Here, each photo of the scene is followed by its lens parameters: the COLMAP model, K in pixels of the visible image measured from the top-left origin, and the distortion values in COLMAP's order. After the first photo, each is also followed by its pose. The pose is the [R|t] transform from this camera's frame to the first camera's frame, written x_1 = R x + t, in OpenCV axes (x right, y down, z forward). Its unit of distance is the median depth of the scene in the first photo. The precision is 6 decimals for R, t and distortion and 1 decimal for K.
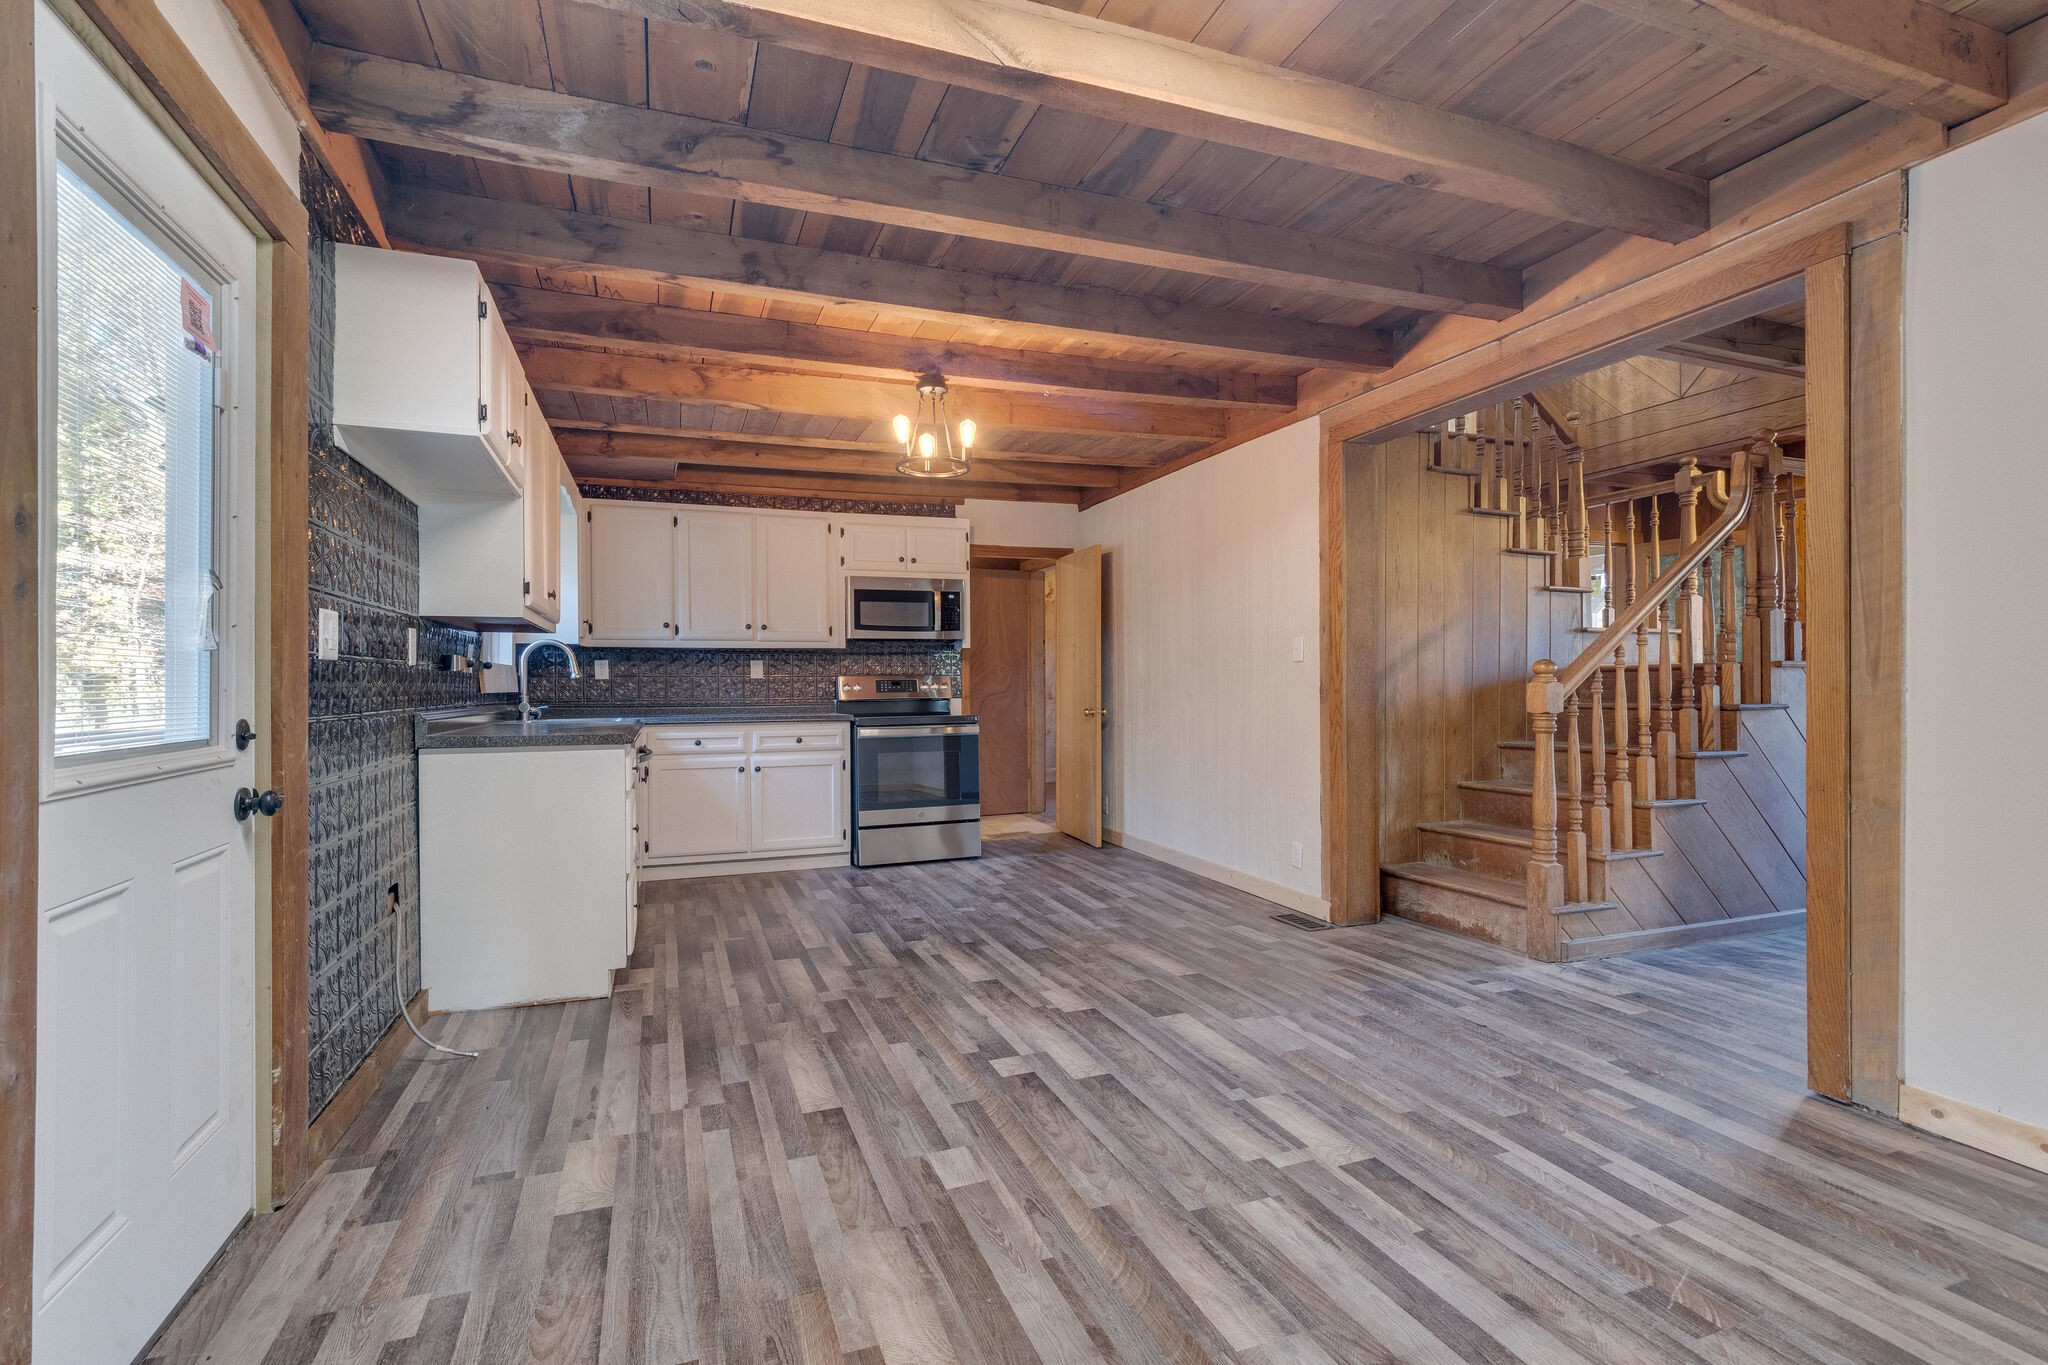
lens RADIAL K [[939.7, 0, 903.4], [0, 939.7, 679.3], [0, 0, 1]] dist [0.002608, -0.000453]
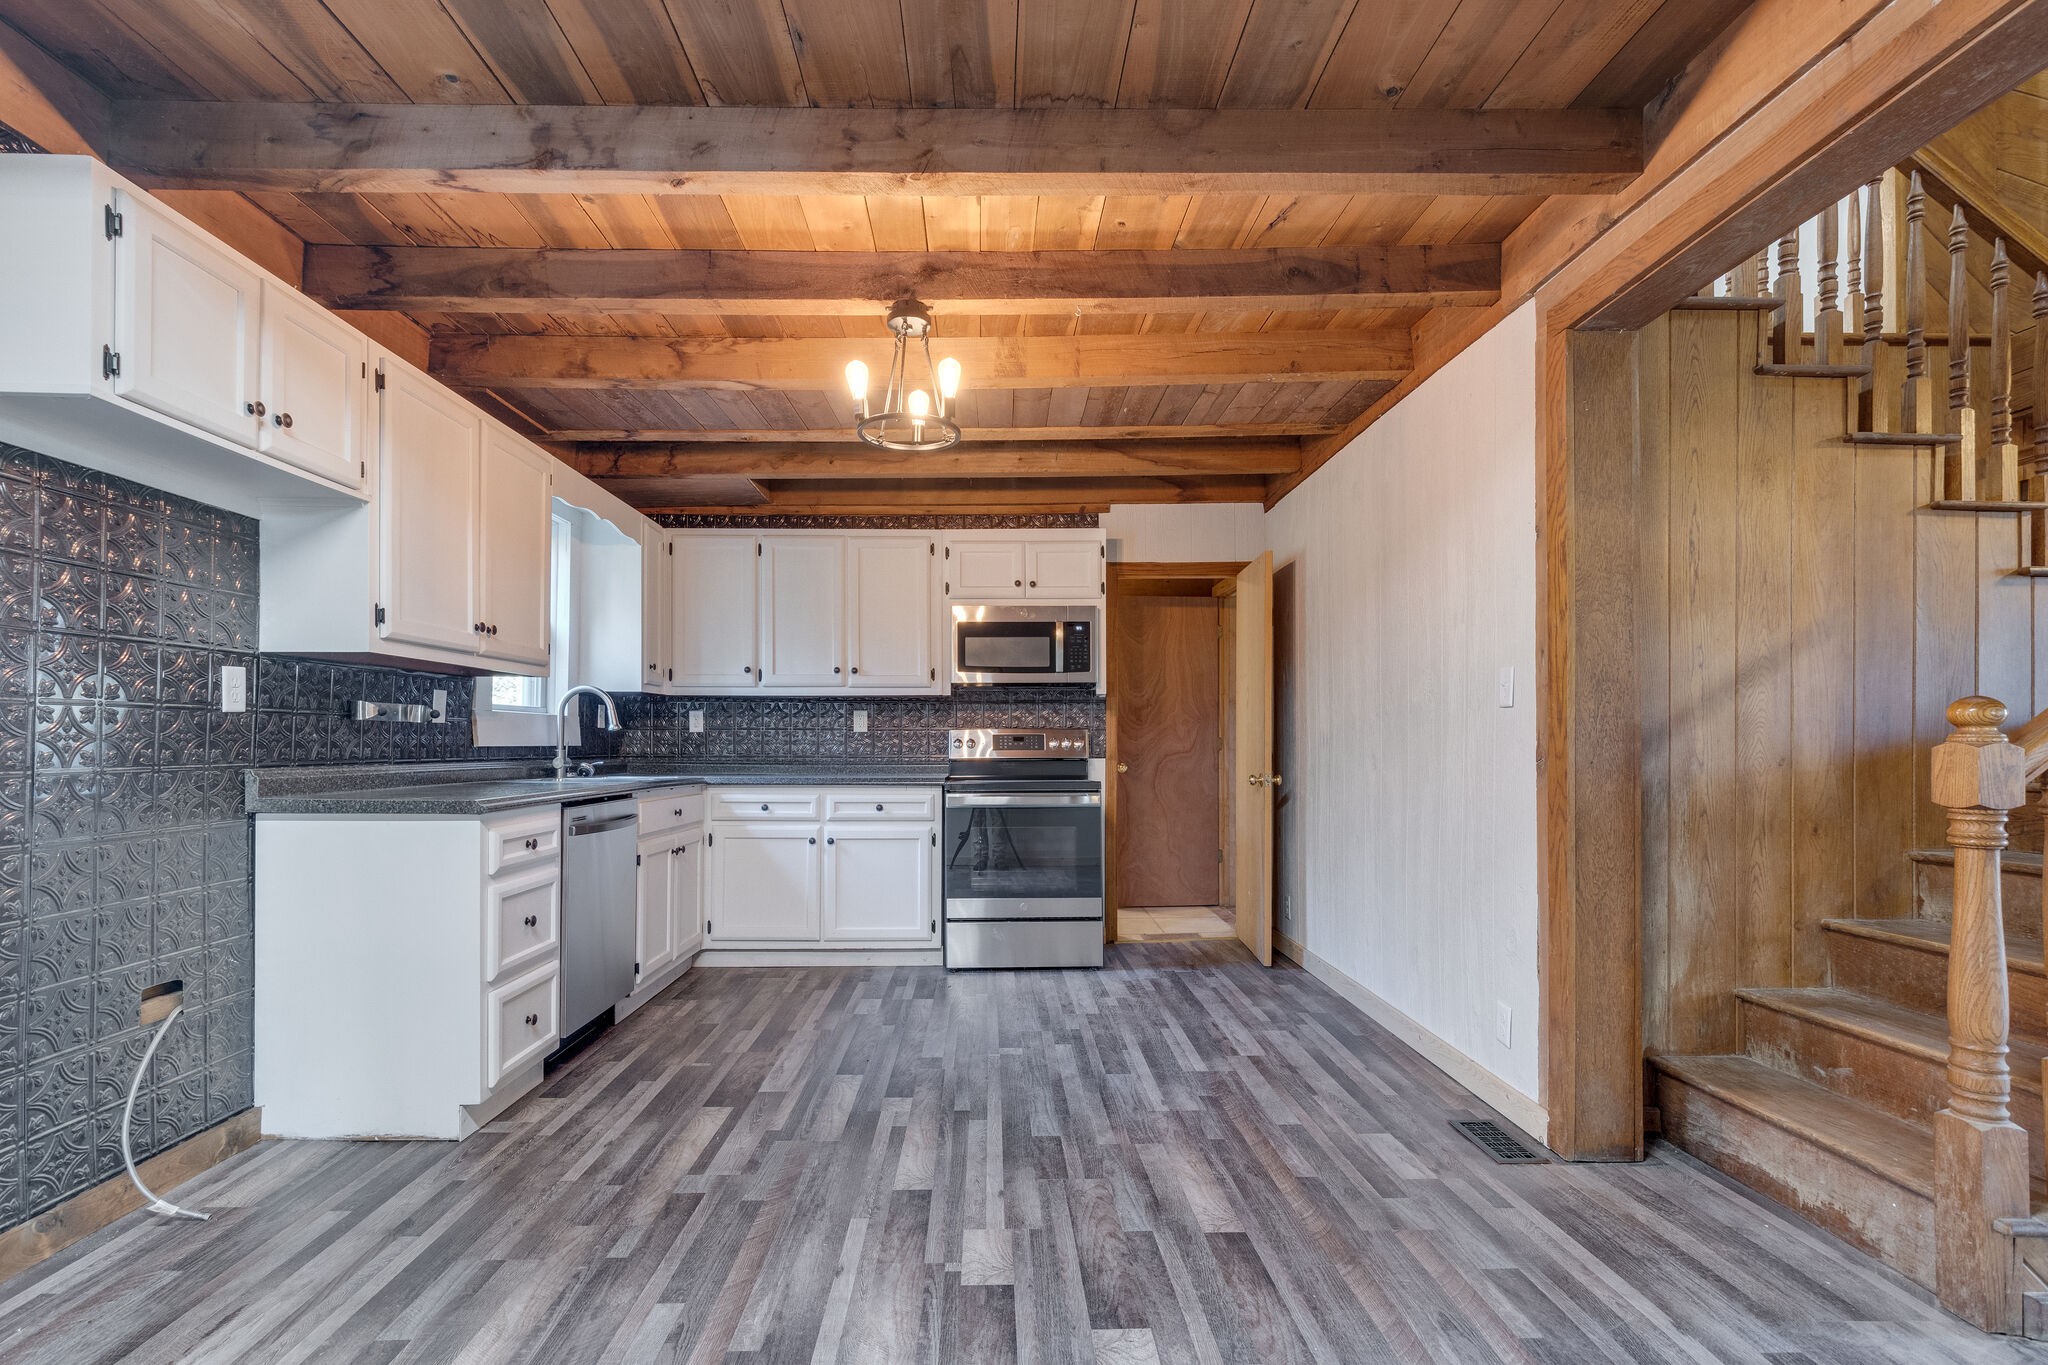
lens RADIAL K [[980.5, 0, 913.8], [0, 980.5, 727.1], [0, 0, 1]] dist [-0.009223, 0.004463]
pose [[0.958984, 0.003537, -0.283439, 0.280090], [-0.005763, 0.999959, -0.007018, 0.001187], [0.283402, 0.008363, 0.958965, 0.340328]]
